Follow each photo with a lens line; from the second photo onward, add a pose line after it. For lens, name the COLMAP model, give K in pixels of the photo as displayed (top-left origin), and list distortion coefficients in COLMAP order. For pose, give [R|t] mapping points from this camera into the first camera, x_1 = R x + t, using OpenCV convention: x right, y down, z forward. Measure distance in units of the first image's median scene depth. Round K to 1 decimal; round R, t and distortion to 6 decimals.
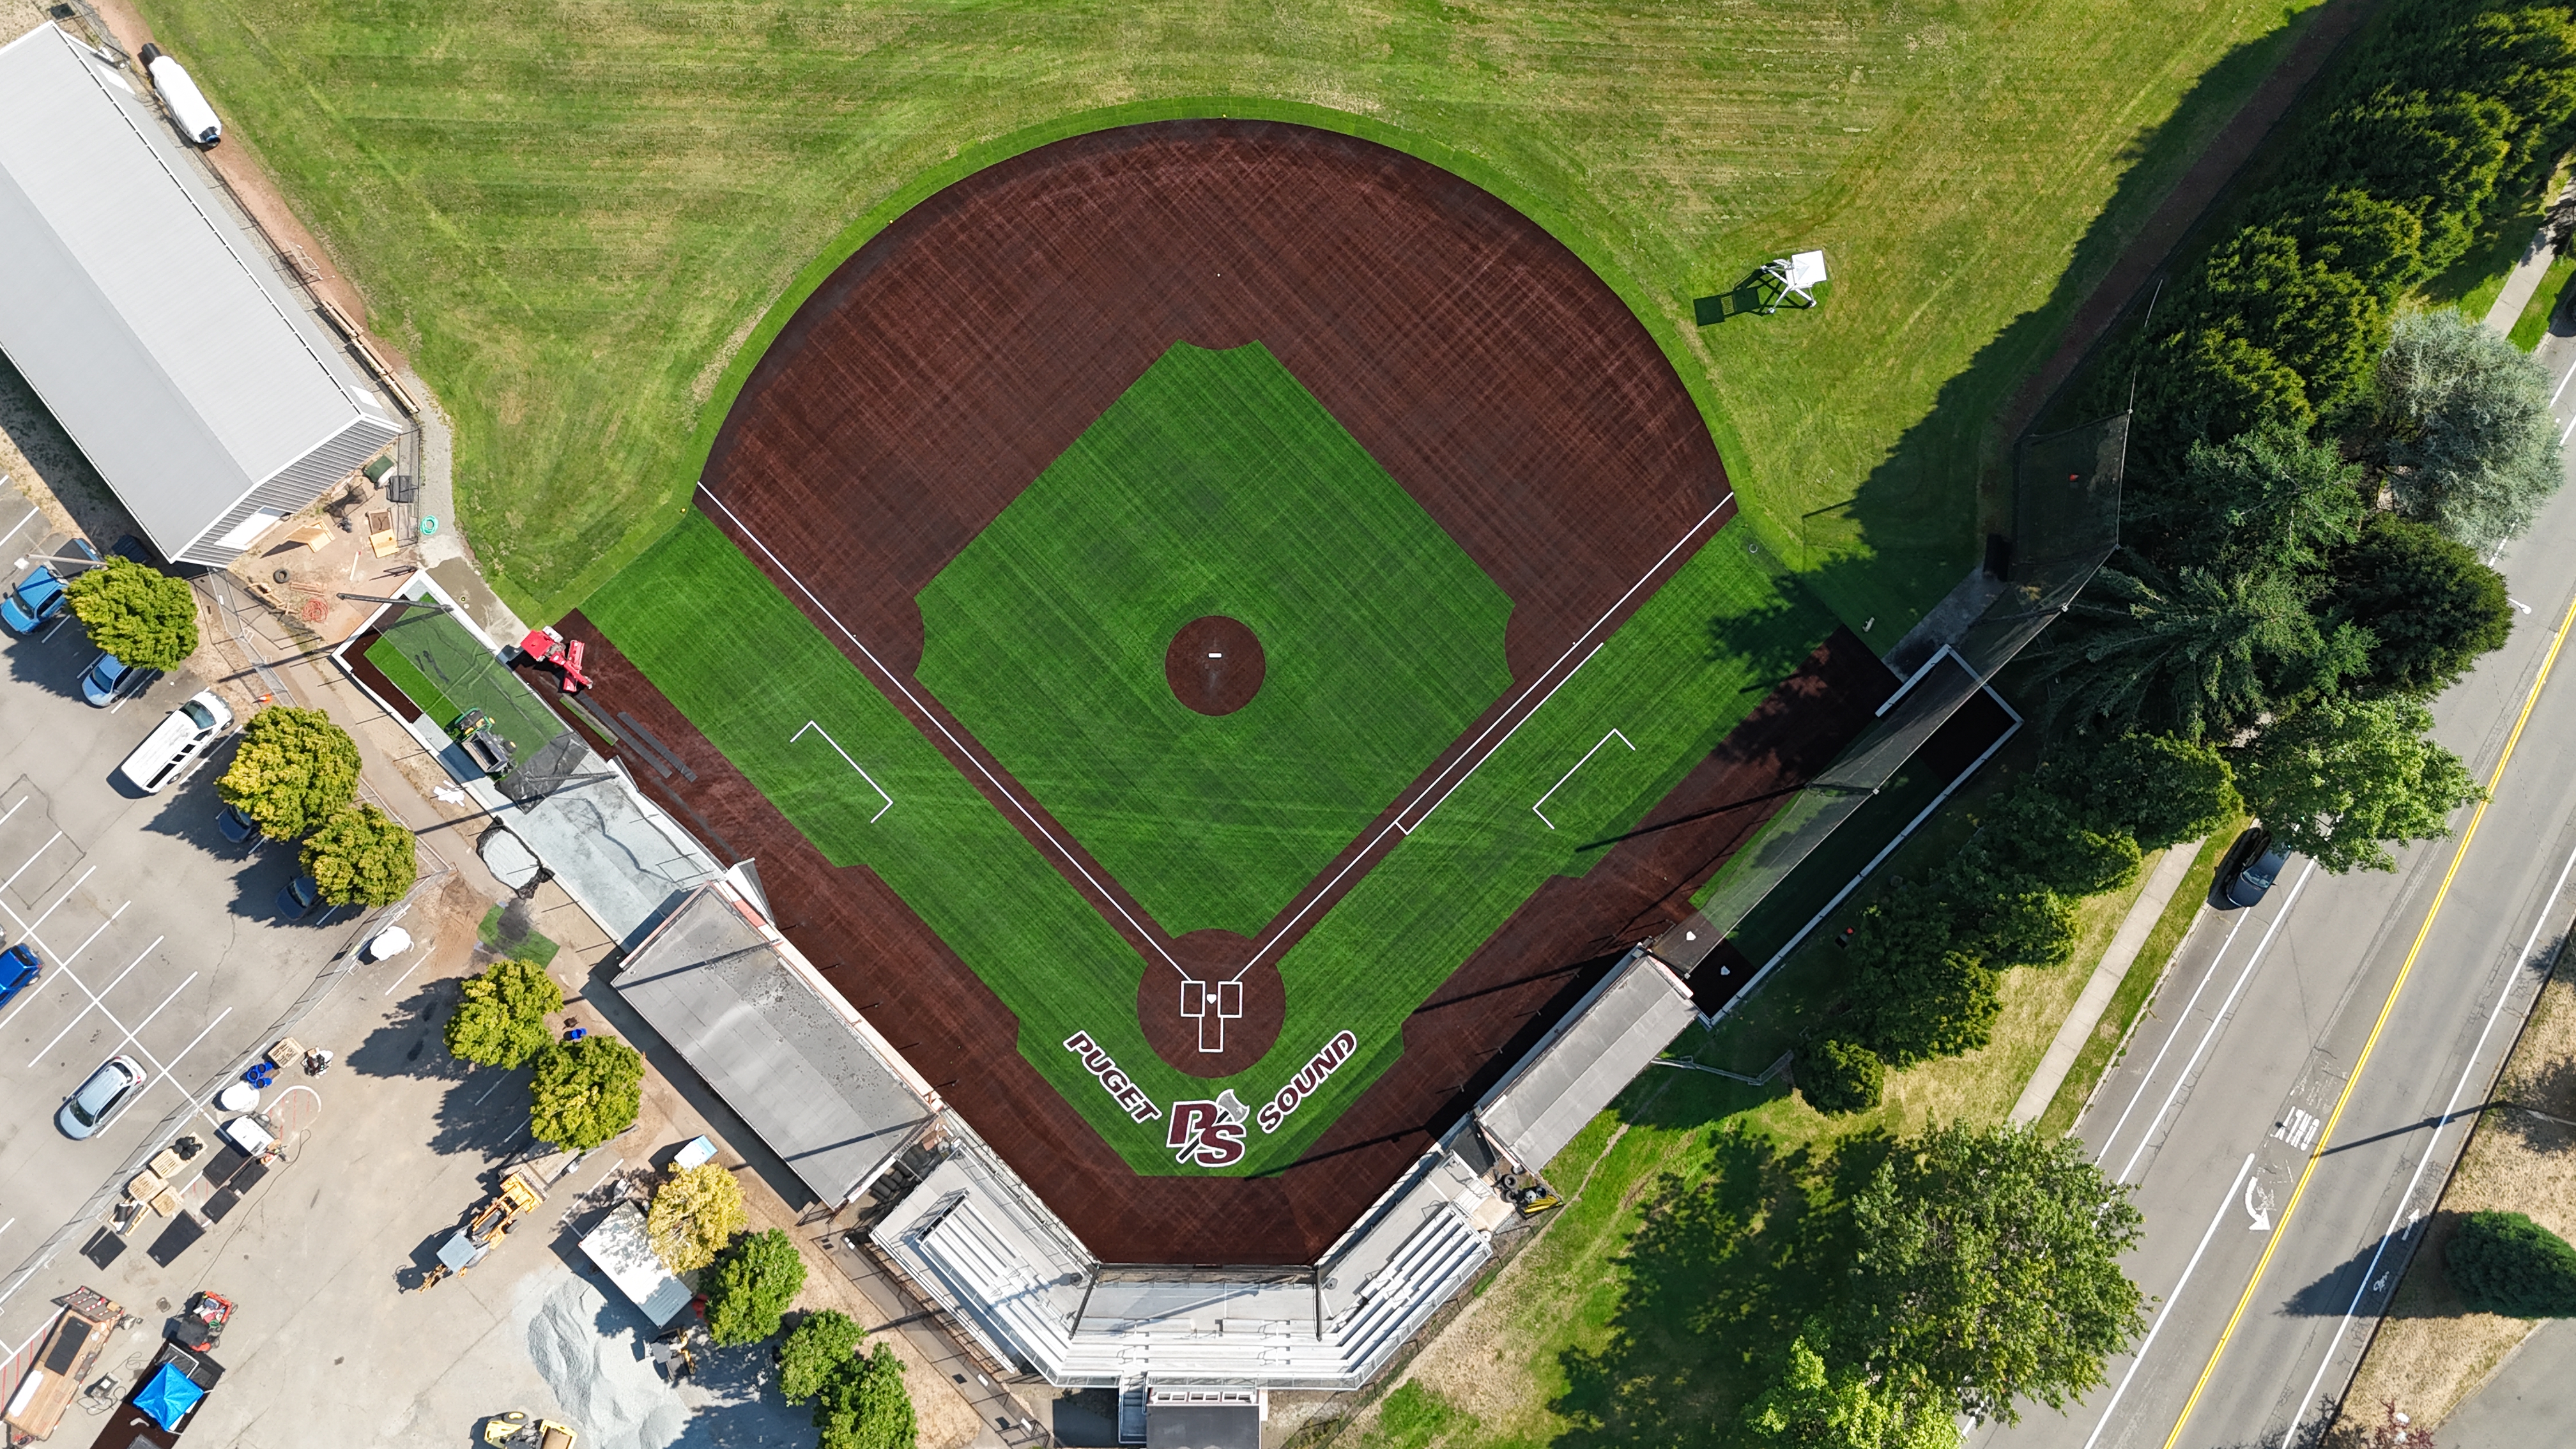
lens RADIAL K [[1893.5, 0, 1292.3], [0, 1893.5, 734.0], [0, 0, 1]] dist [0.067772, -0.068940]
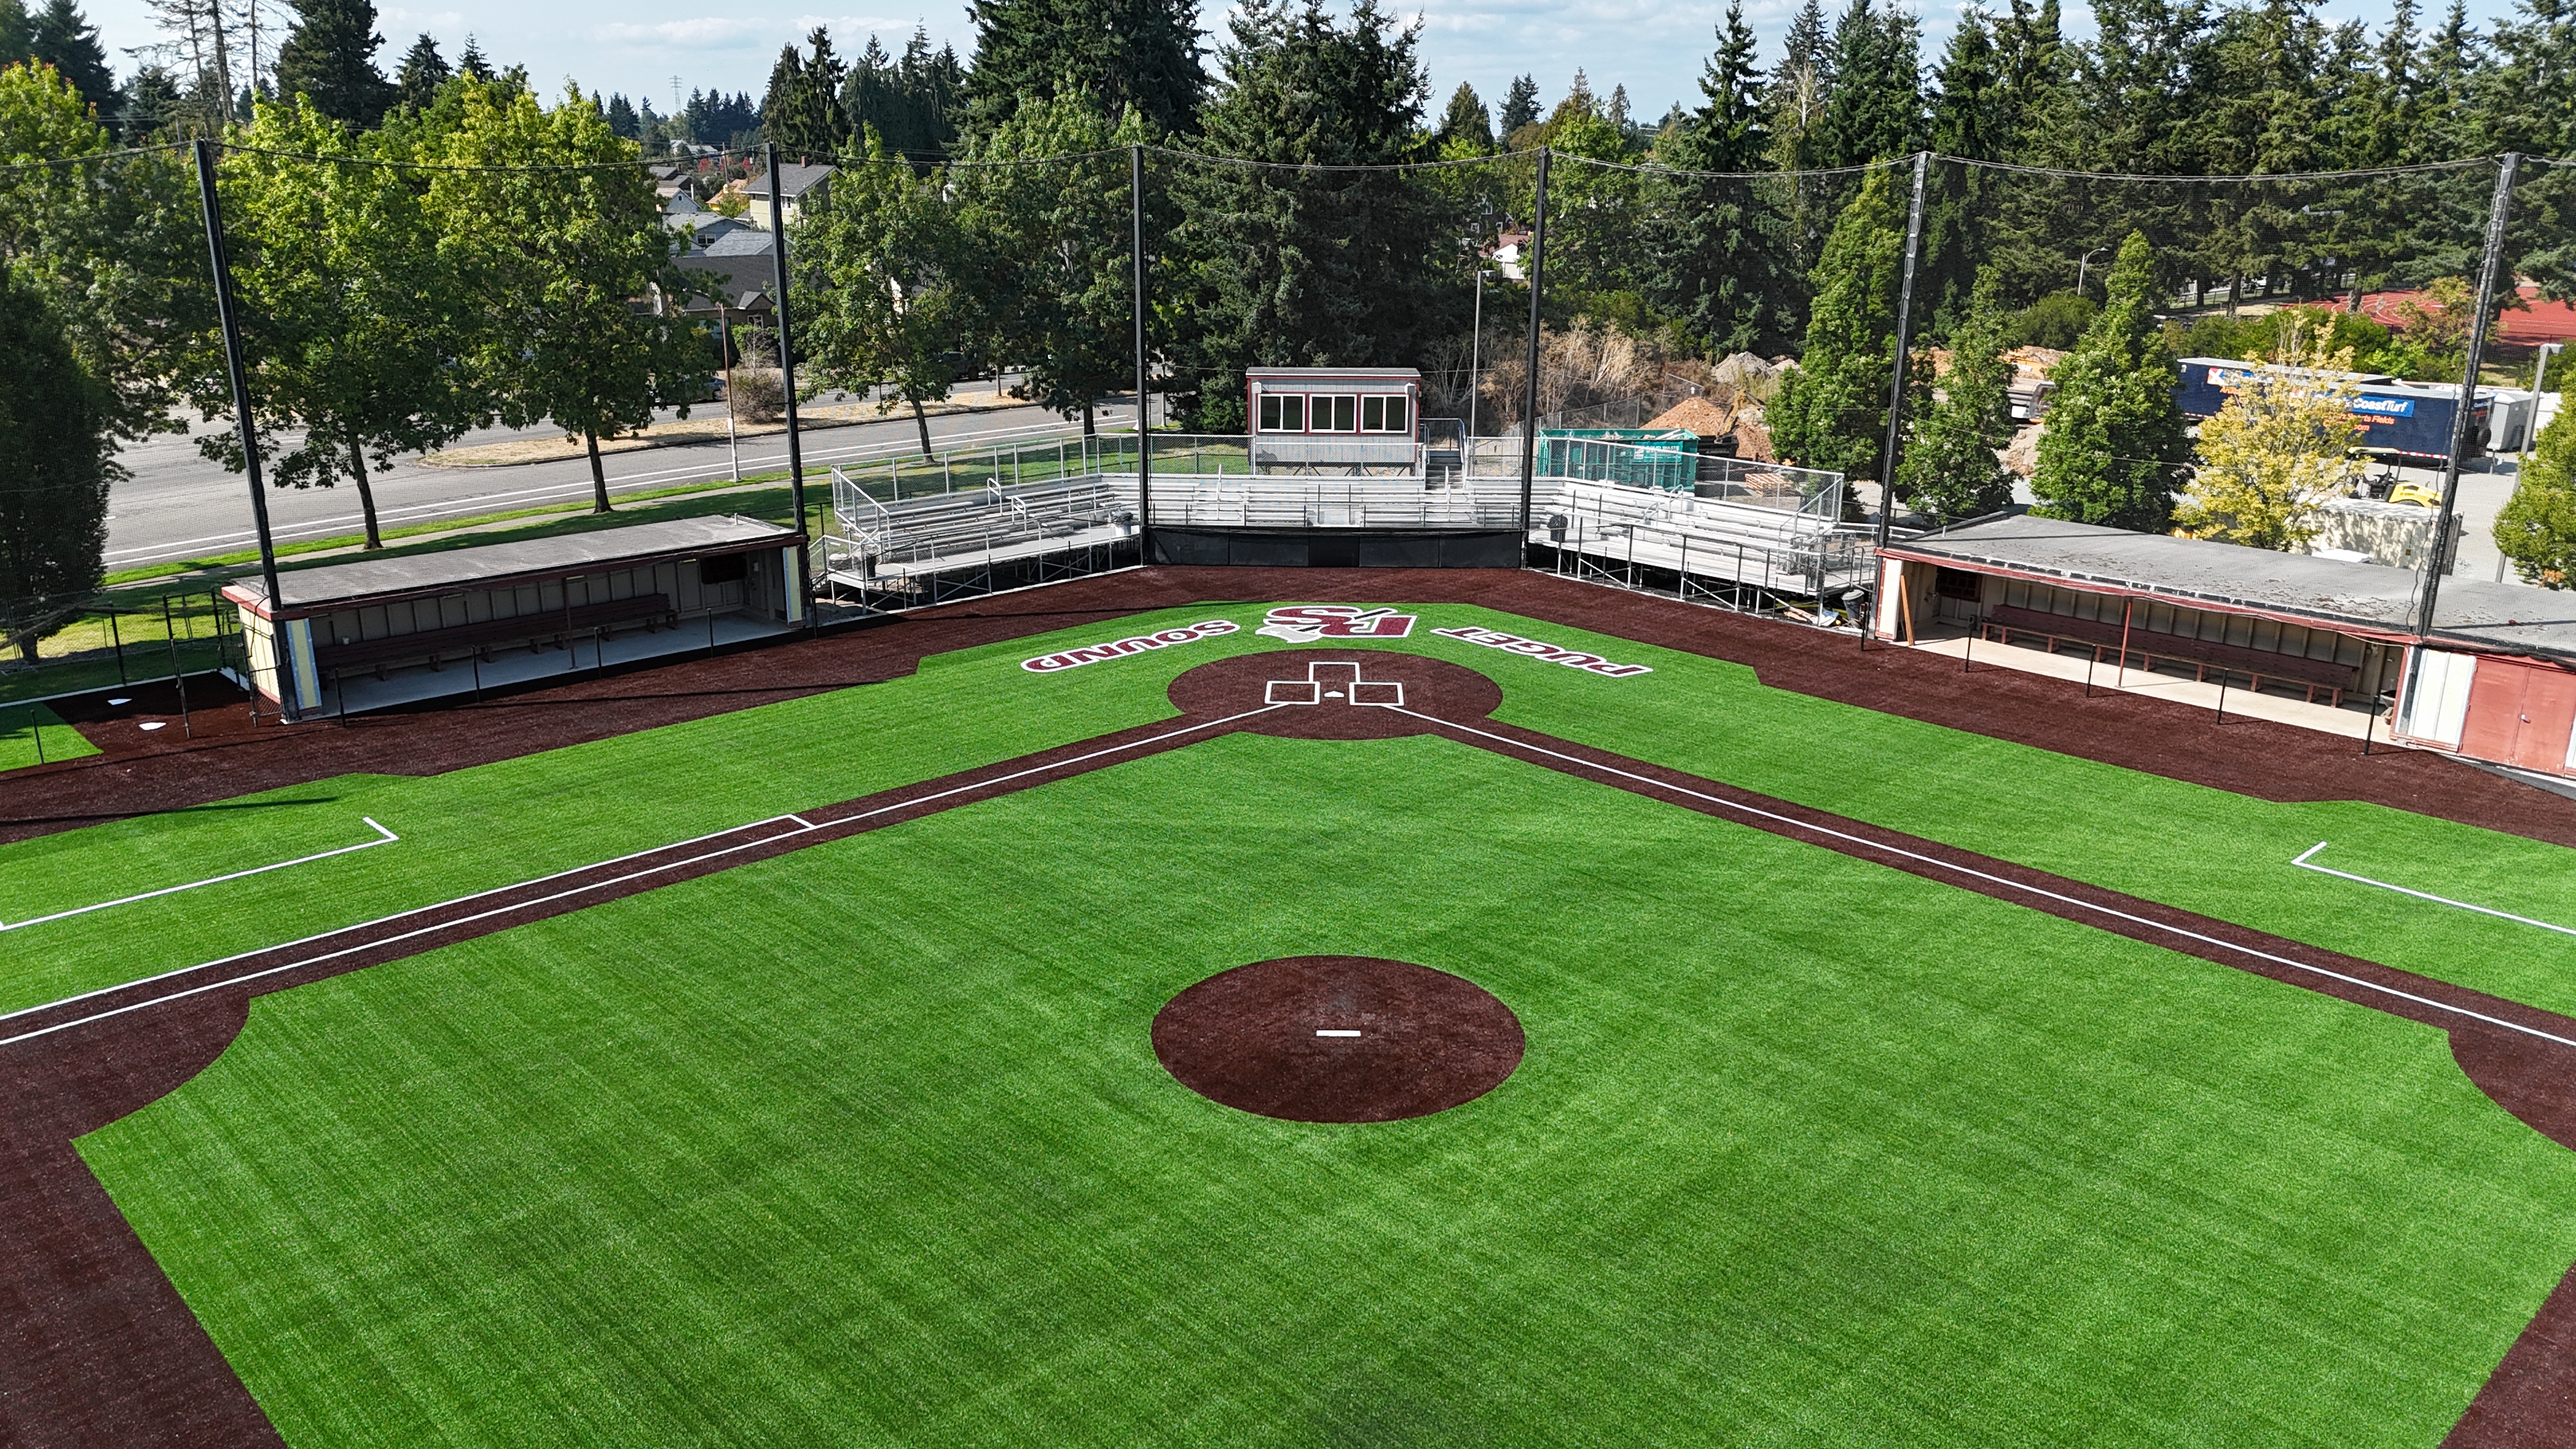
lens RADIAL K [[1893.5, 0, 1292.3], [0, 1893.5, 734.0], [0, 0, 1]] dist [0.067772, -0.068940]
pose [[-0.999942, -0.008575, 0.006498, -0.035696], [0.008680, -0.286258, 0.958113, -0.284556], [-0.006355, 0.958114, 0.286316, 0.882075]]
